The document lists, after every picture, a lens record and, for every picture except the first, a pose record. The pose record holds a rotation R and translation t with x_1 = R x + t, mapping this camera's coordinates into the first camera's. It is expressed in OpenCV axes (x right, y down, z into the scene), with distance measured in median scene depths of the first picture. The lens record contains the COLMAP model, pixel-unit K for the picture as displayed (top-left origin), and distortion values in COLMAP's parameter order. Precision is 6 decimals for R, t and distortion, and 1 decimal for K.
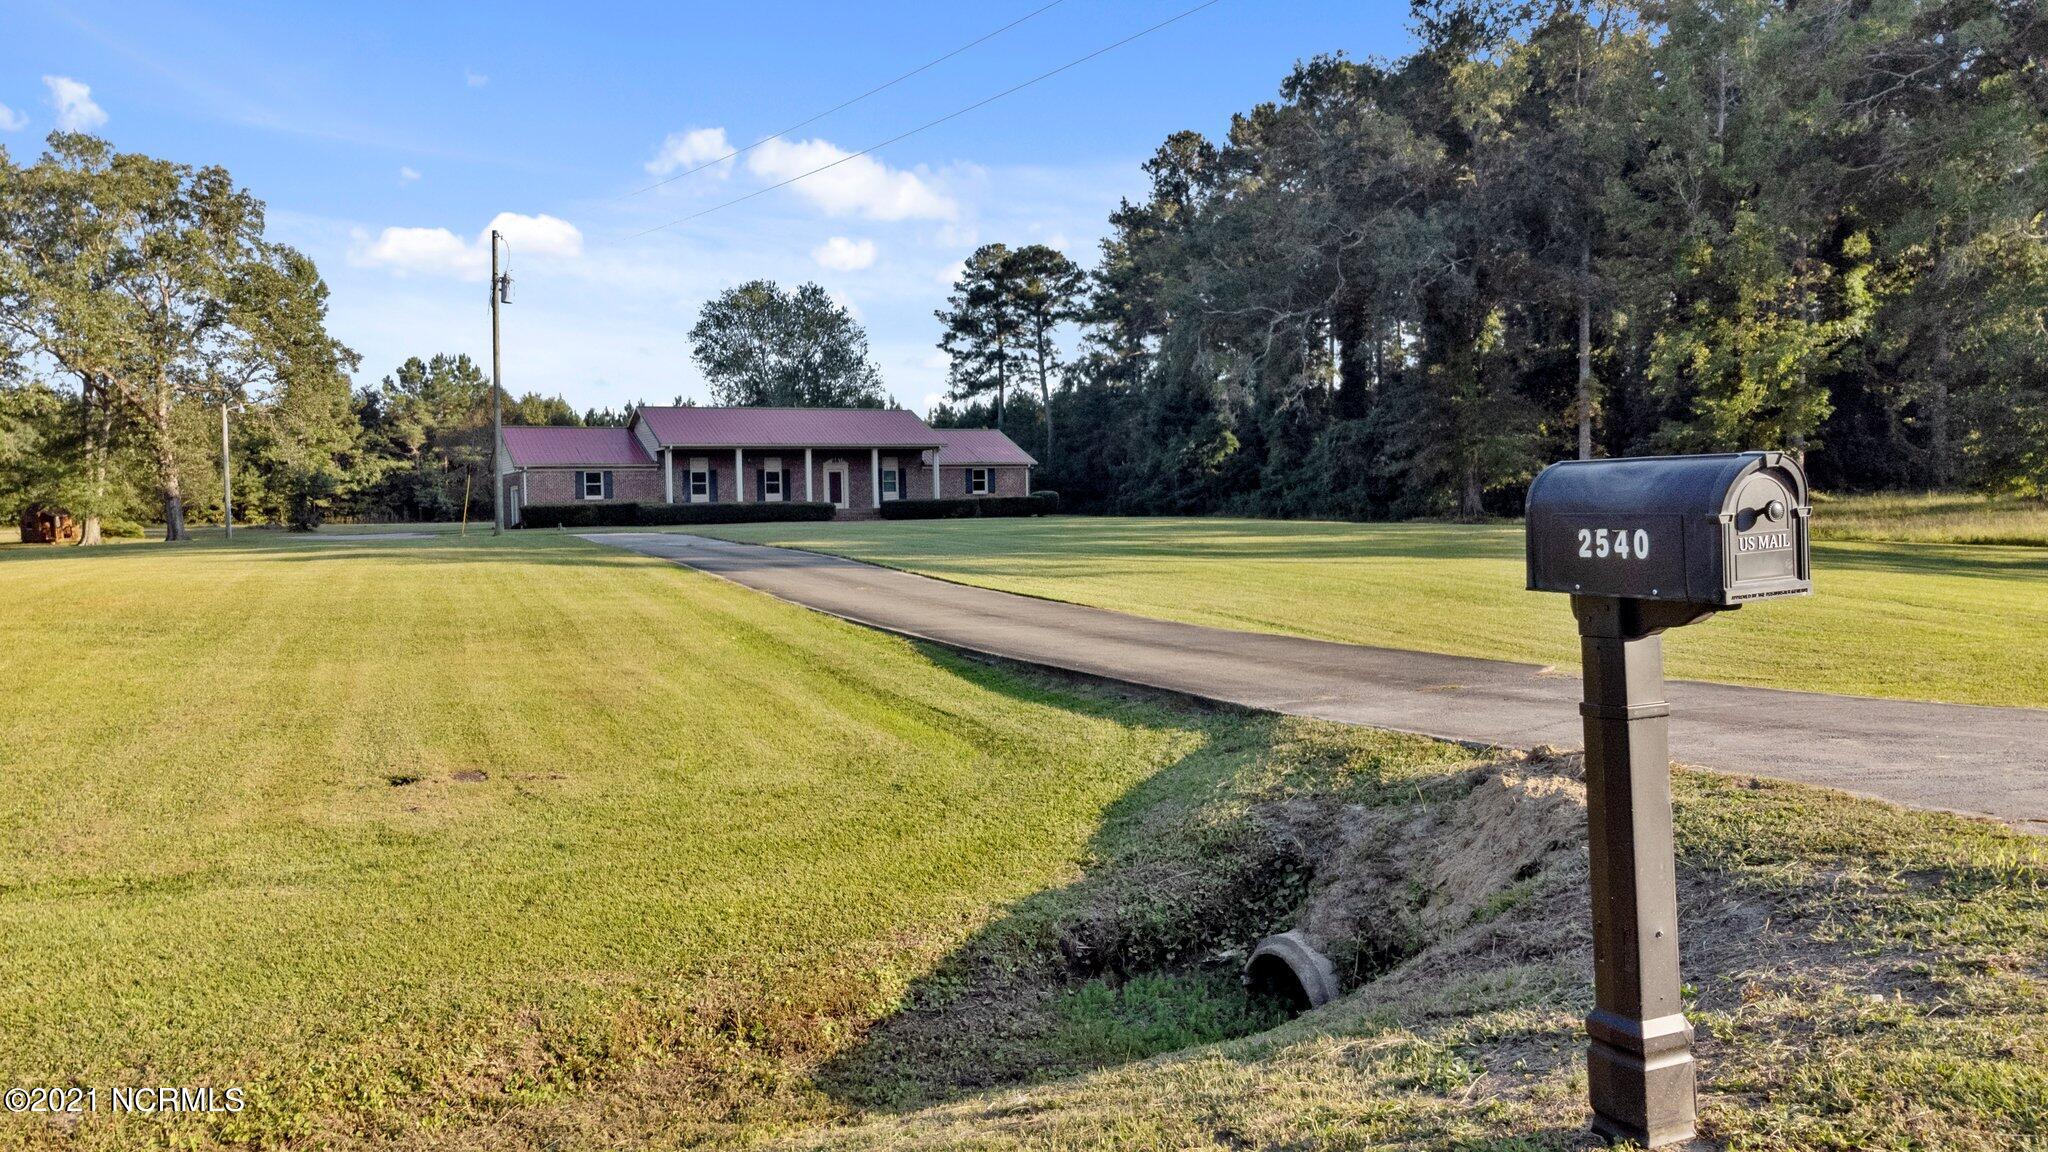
lens RADIAL K [[1502.1, 0, 1050.6], [0, 1502.1, 567.2], [0, 0, 1]] dist [0.040301, -0.000398]
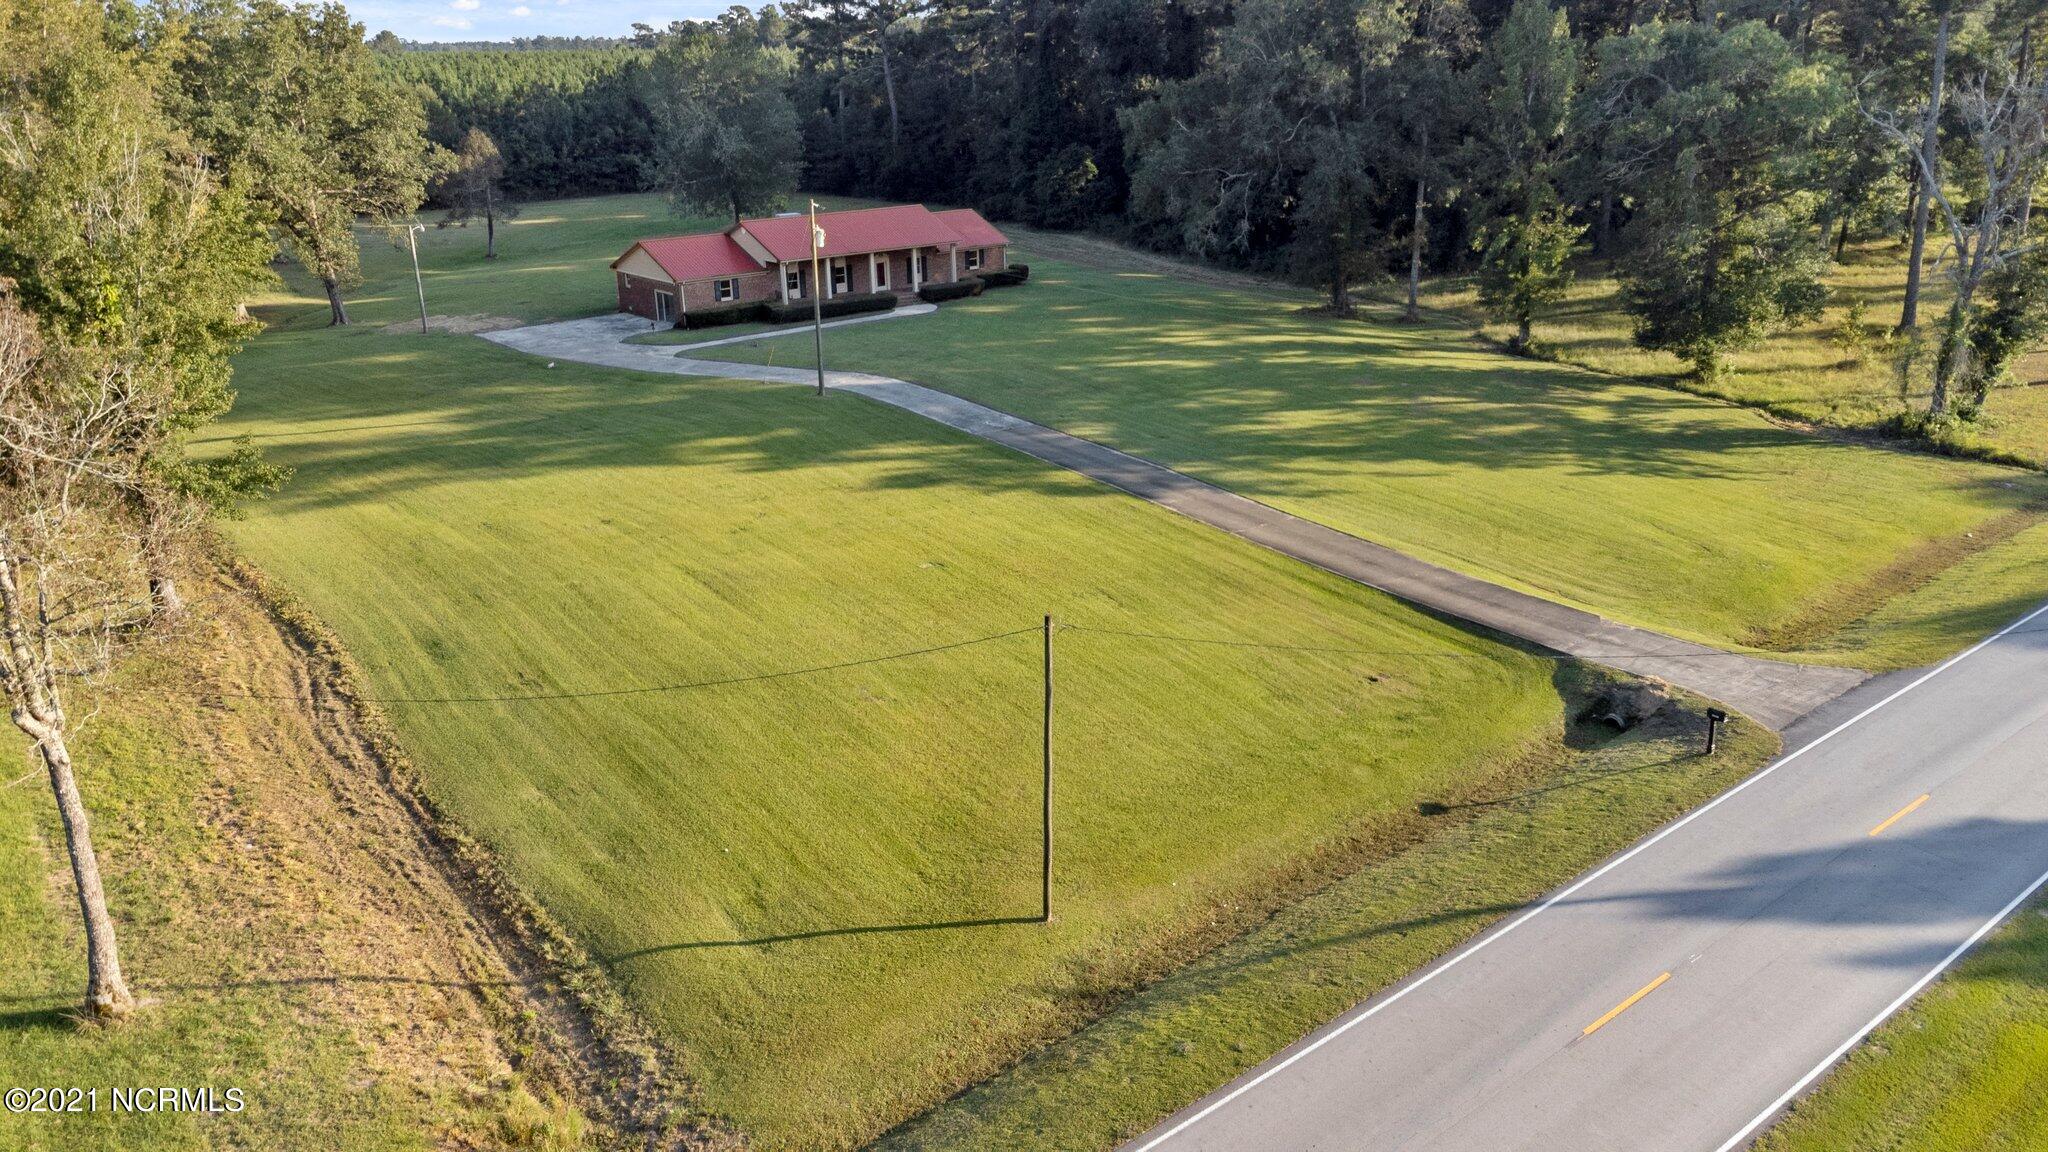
lens RADIAL K [[1508.5, 0, 1024.0], [0, 1508.5, 576.0], [0, 0, 1]] dist [0.005933, 0.001005]
pose [[0.978625, -0.066352, 0.194654, -0.156118], [0.006644, 0.956226, 0.292552, -0.099330], [-0.205545, -0.285006, 0.936228, -0.197947]]
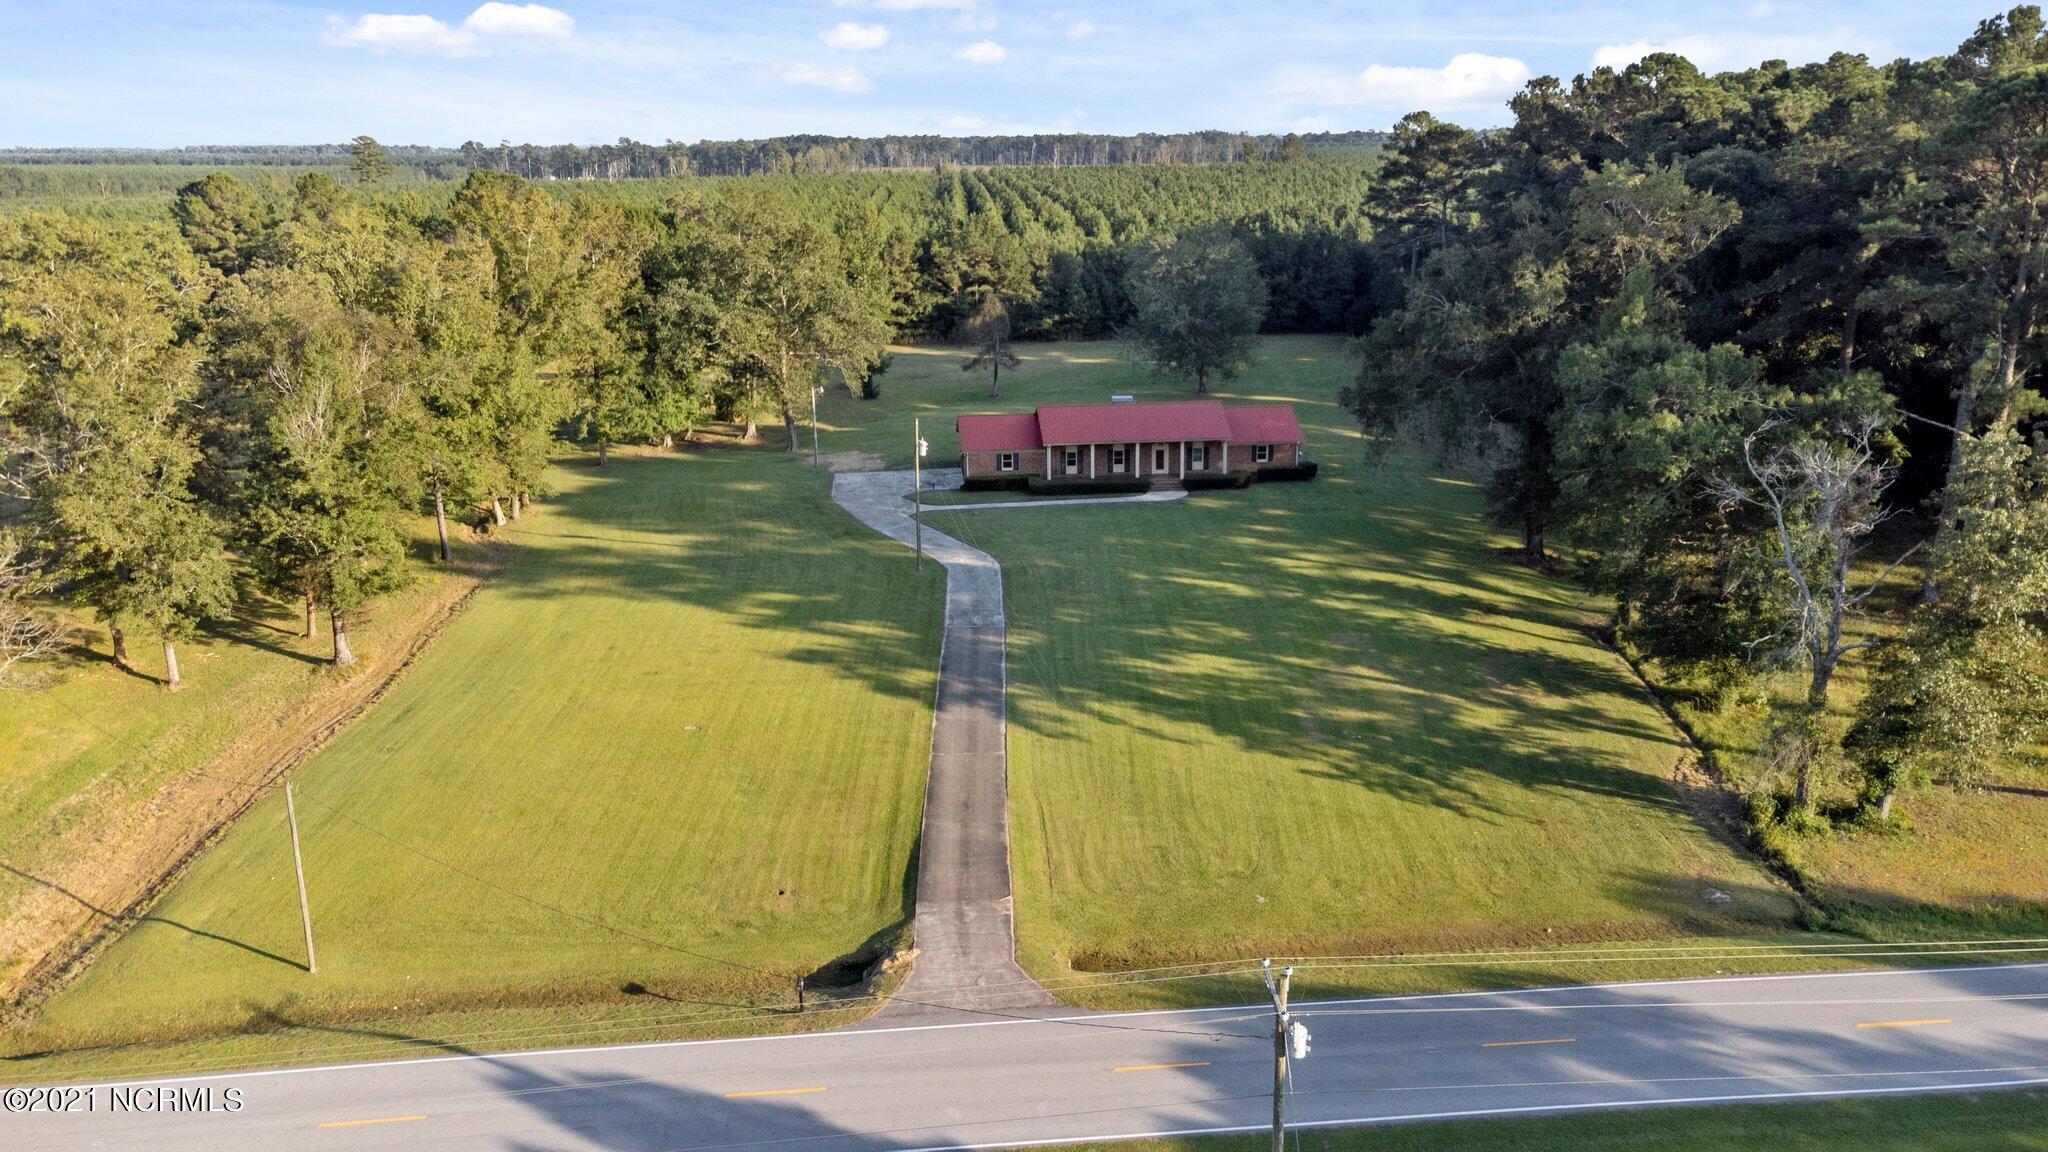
lens RADIAL K [[1530.0, 0, 1023.5], [0, 1530.0, 524.6], [0, 0, 1]] dist [0.070515, -0.000713]
pose [[0.923254, 0.096441, -0.371888, 0.164196], [-0.016692, 0.977136, 0.211961, -0.165318], [0.383826, -0.189487, 0.903754, -0.247535]]
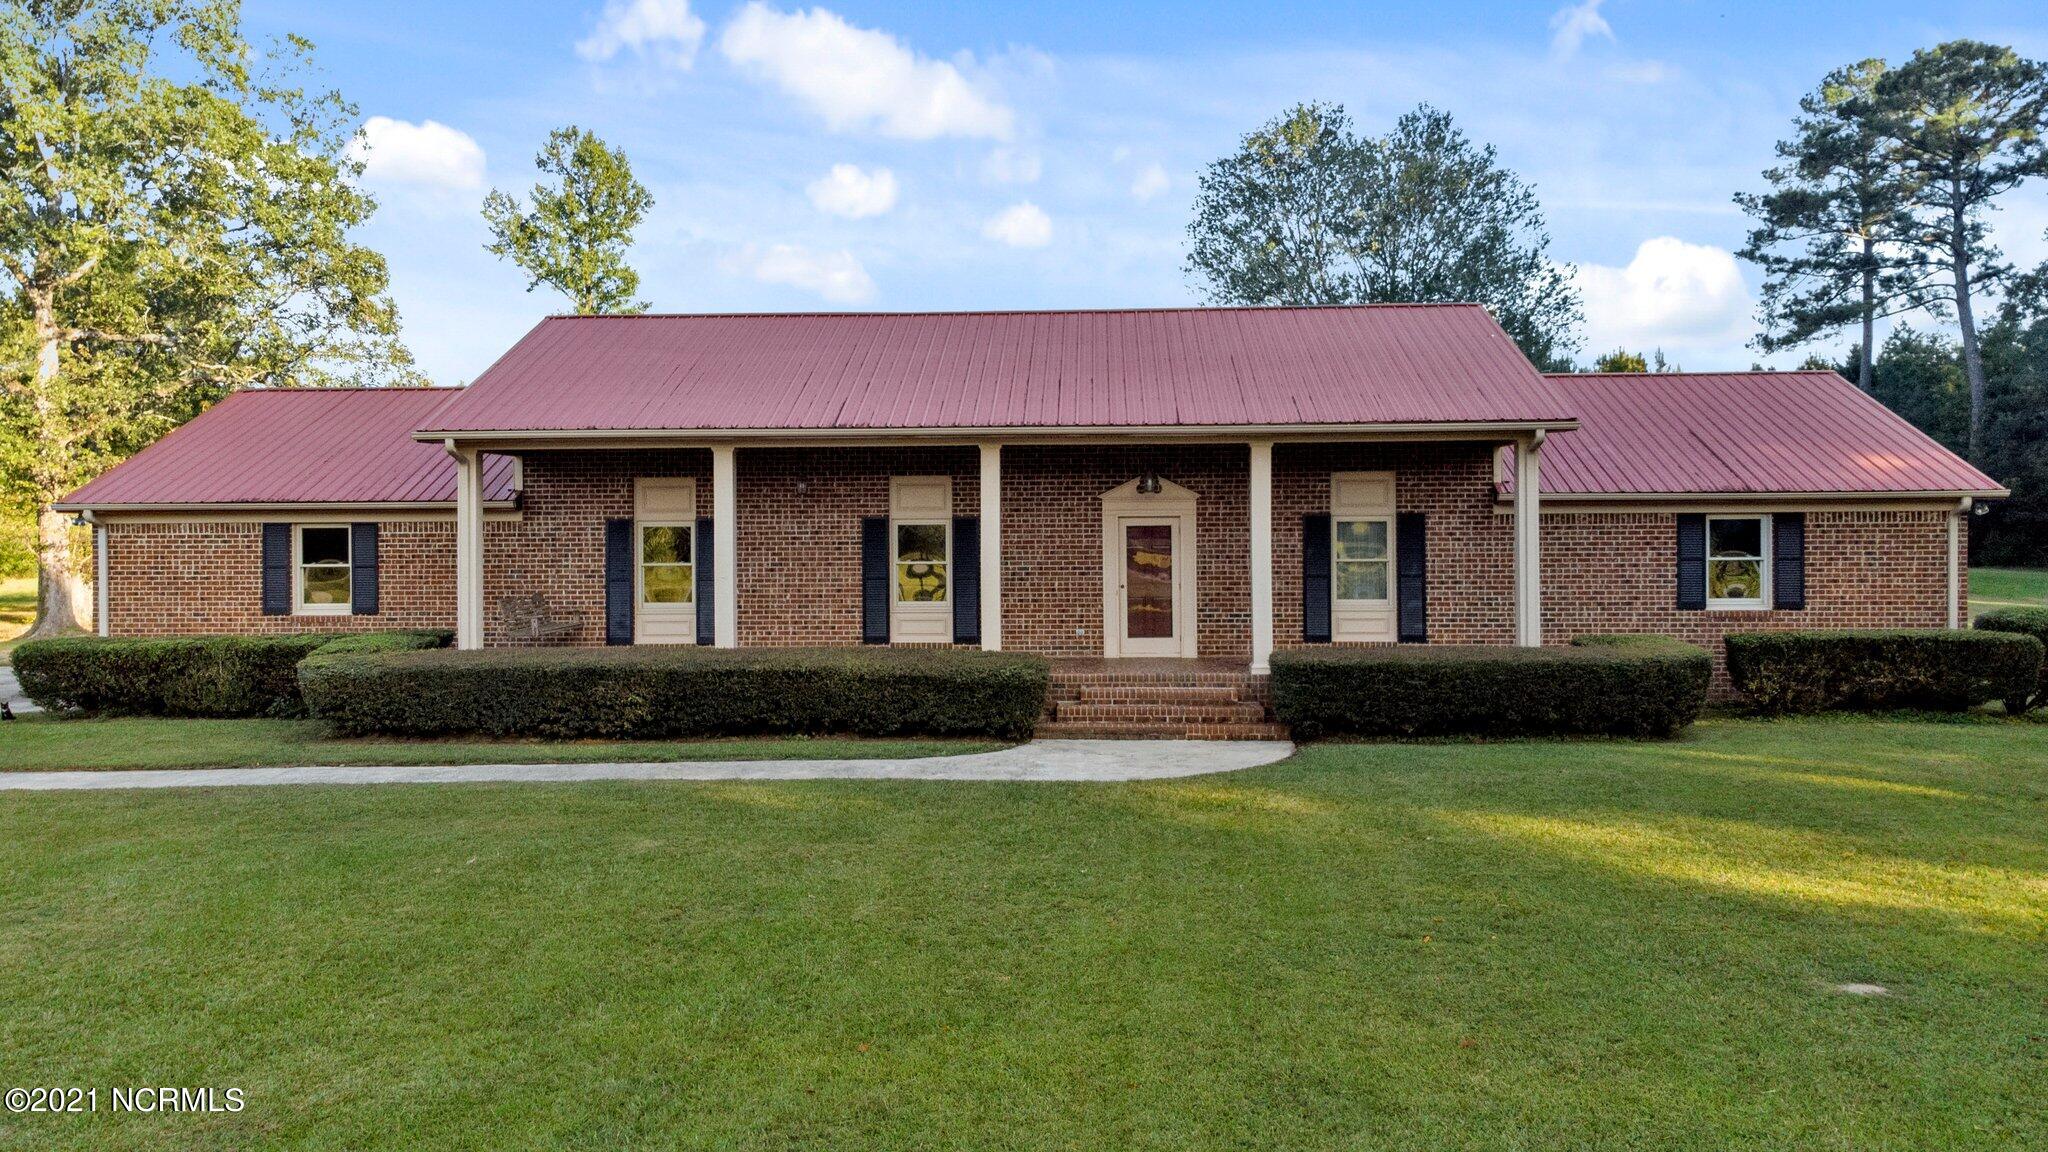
lens RADIAL K [[1566.6, 0, 1018.7], [0, 1566.6, 528.2], [0, 0, 1]] dist [0.054228, 0.002605]
pose [[0.865553, 0.019344, -0.500443, -0.009836], [-0.030927, 0.999411, -0.014859, -0.030136], [0.499861, 0.028338, 0.865642, 0.384311]]
